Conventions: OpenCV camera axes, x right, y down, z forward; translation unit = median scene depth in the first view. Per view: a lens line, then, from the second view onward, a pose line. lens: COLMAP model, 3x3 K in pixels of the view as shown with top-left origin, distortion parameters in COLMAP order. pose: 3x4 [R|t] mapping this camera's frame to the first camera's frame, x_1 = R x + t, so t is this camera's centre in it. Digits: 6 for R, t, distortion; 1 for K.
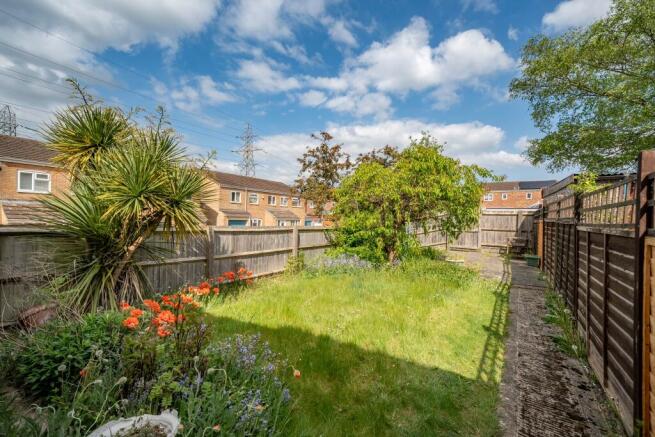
lens RADIAL K [[286.5, 0, 326.6], [0, 286.5, 215.7], [0, 0, 1]] dist [0.018649, 0.000067]
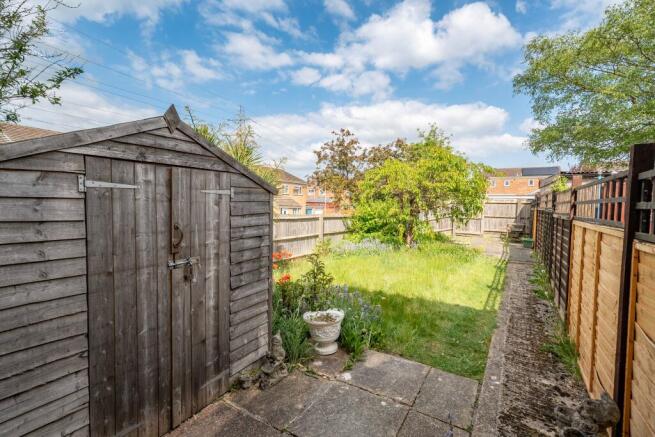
lens RADIAL K [[302.8, 0, 327.5], [0, 302.8, 218.5], [0, 0, 1]] dist [0.037355, -0.014163]
pose [[0.999691, -0.005302, 0.024271, -0.079224], [0.004030, 0.998630, 0.052163, -0.006824], [-0.024514, -0.052049, 0.998344, -0.133470]]
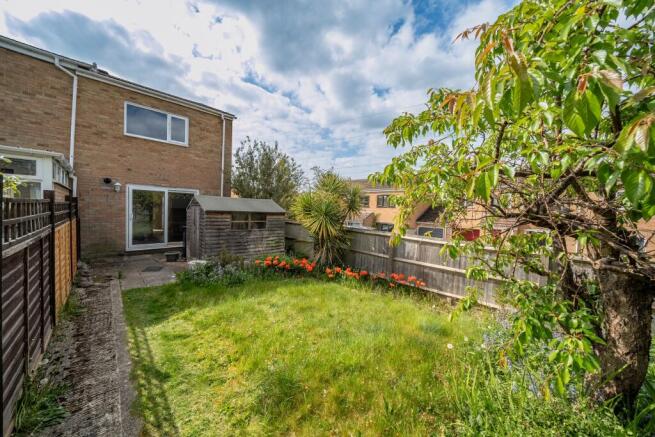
lens RADIAL K [[227.1, 0, 323.9], [0, 227.1, 217.6], [0, 0, 1]] dist [-0.018252, 0.000289]
pose [[-0.213193, -0.002625, -0.977007, 0.304184], [-0.033895, 0.999414, 0.004711, -0.012016], [0.976422, 0.034120, -0.213157, 0.447163]]
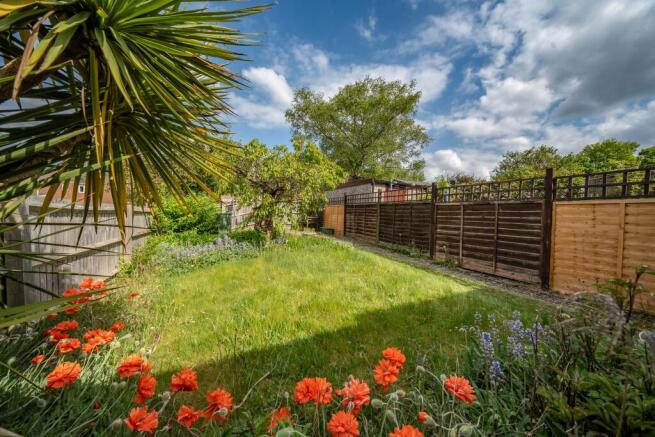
lens RADIAL K [[227.1, 0, 323.9], [0, 227.1, 217.6], [0, 0, 1]] dist [-0.018252, 0.000289]
pose [[0.532917, -0.020745, 0.845913, -0.218957], [-0.021318, 0.999053, 0.037931, 0.023762], [-0.845899, -0.038247, 0.531970, 0.223112]]
